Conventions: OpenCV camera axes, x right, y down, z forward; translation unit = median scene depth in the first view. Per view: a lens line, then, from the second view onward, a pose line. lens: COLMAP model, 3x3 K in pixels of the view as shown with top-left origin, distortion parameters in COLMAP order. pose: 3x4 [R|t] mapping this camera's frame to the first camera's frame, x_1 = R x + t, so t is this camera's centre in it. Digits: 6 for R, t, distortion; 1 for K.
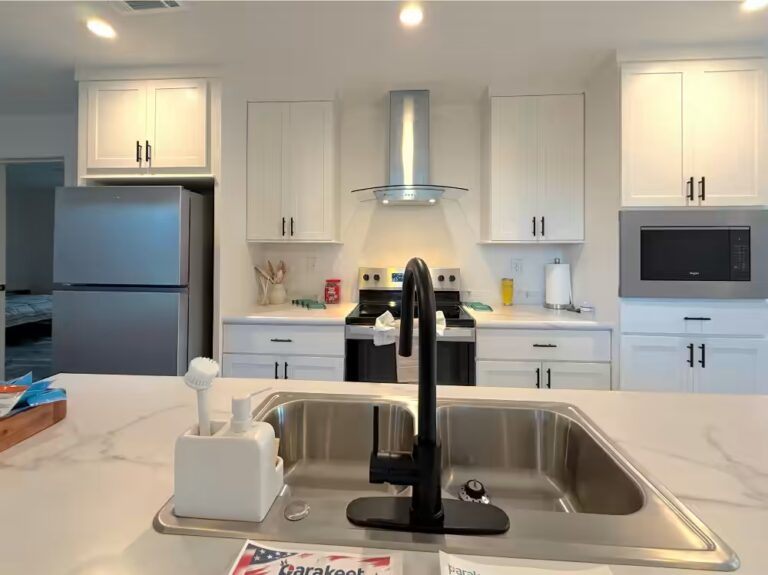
lens RADIAL K [[348.2, 0, 387.6], [0, 348.2, 272.3], [0, 0, 1]] dist [0.001403, 0.000109]
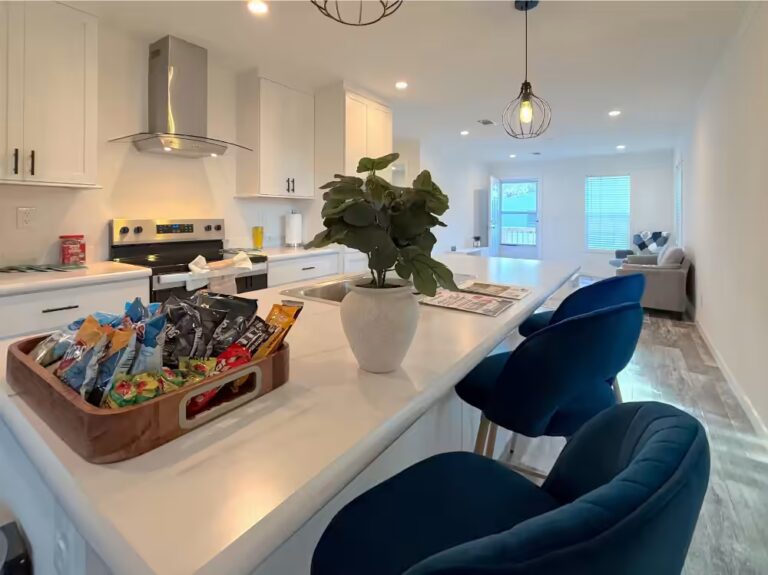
lens RADIAL K [[348.2, 0, 387.6], [0, 348.2, 272.3], [0, 0, 1]] dist [0.001403, 0.000109]
pose [[0.527422, -0.139223, 0.838119, -0.499622], [0.050352, 0.989870, 0.132745, 0.039038], [-0.848110, -0.027811, 0.529090, -0.053365]]
